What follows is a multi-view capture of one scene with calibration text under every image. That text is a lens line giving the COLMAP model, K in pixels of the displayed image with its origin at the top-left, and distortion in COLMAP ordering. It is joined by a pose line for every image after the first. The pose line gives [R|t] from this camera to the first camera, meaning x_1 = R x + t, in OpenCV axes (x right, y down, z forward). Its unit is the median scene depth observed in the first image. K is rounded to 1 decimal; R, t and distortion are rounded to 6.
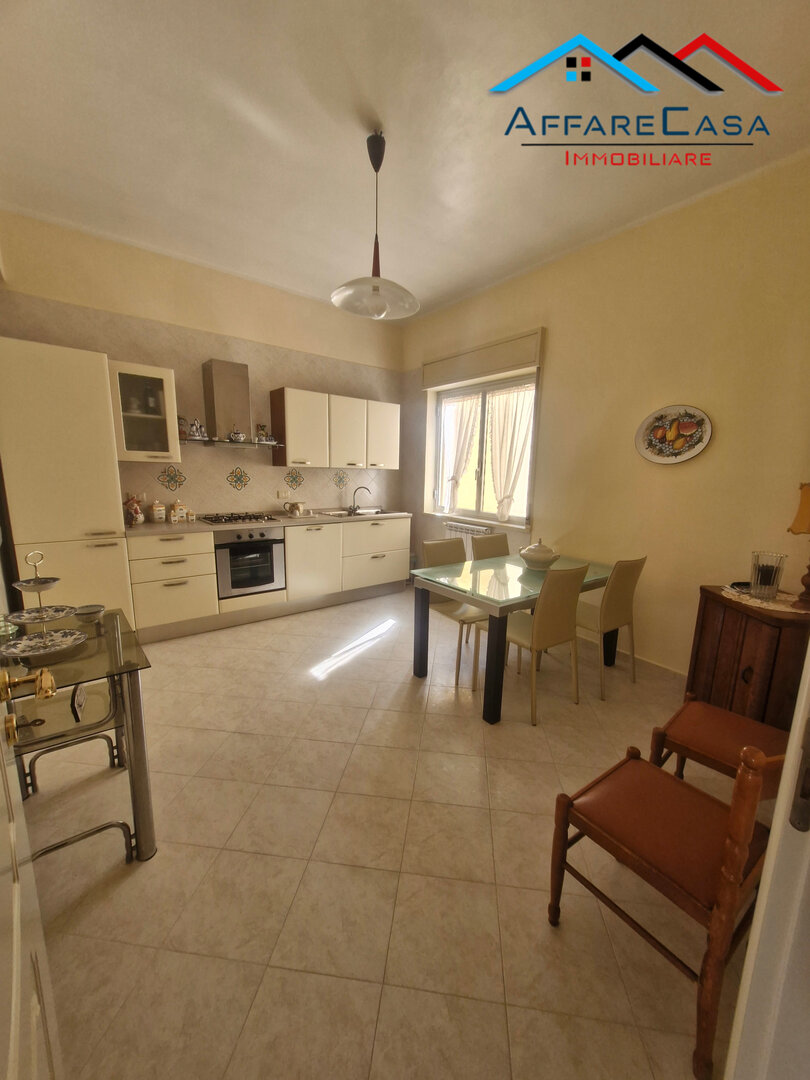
lens RADIAL K [[432.9, 0, 418.5], [0, 432.9, 556.3], [0, 0, 1]] dist [0.014076, -0.000641]
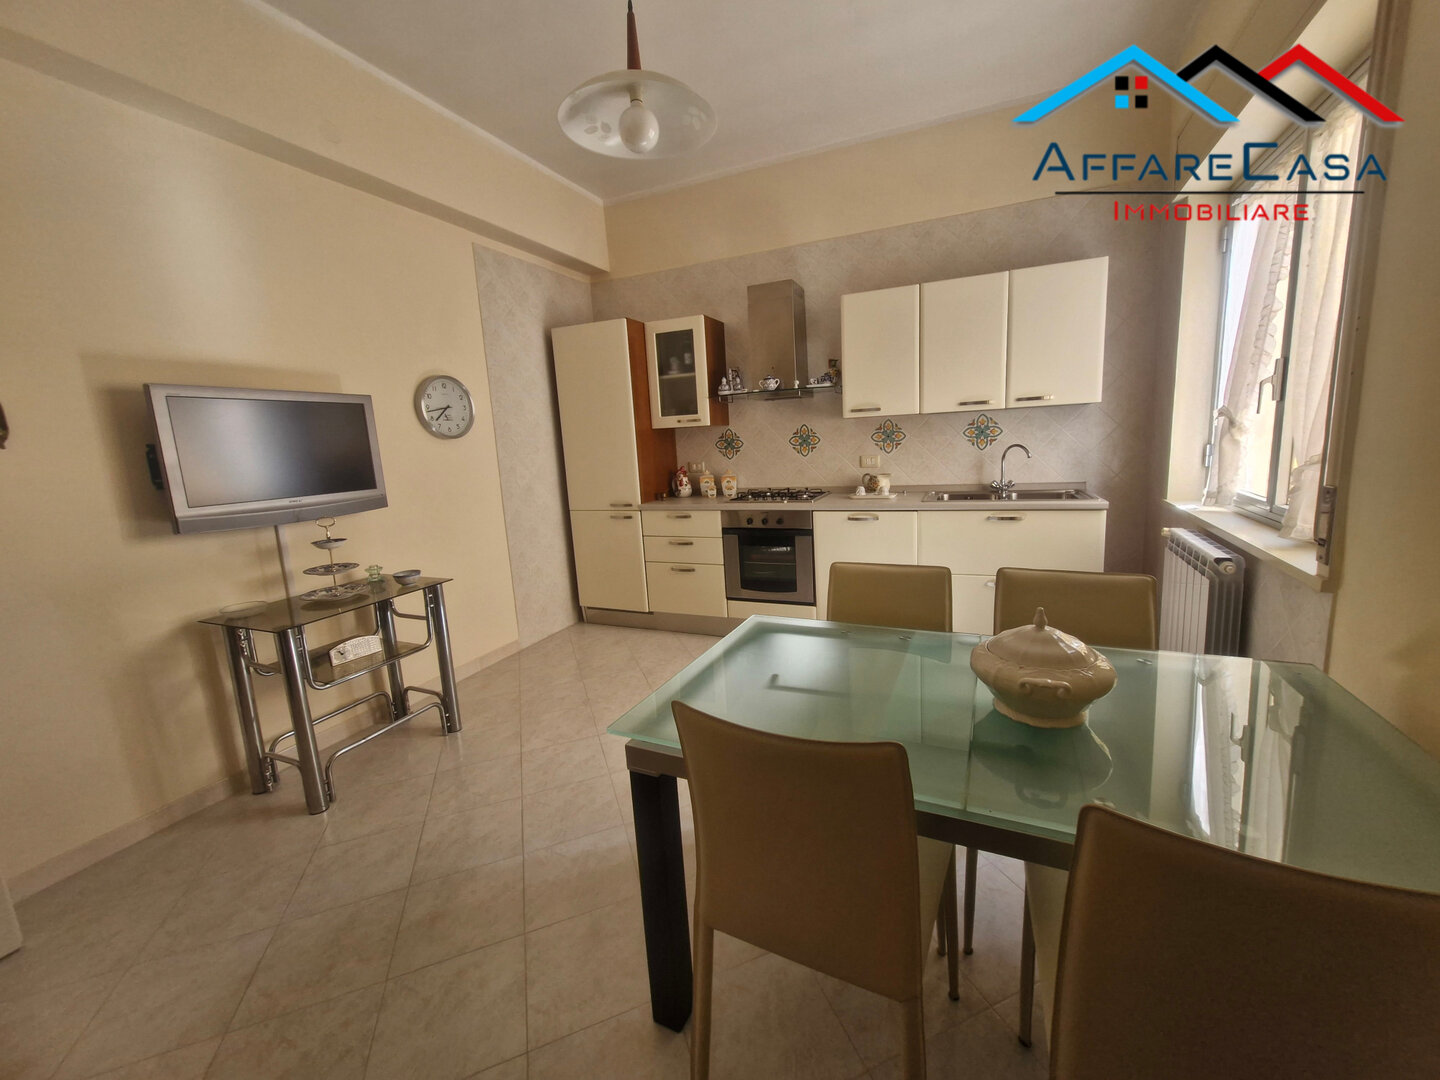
lens RADIAL K [[575.9, 0, 729.2], [0, 575.9, 529.4], [0, 0, 1]] dist [0.009459, -0.000263]
pose [[0.443000, 0.094352, -0.891543, 0.451278], [-0.113157, 0.992378, 0.048796, -0.075207], [0.889352, 0.079268, 0.450300, 0.544536]]
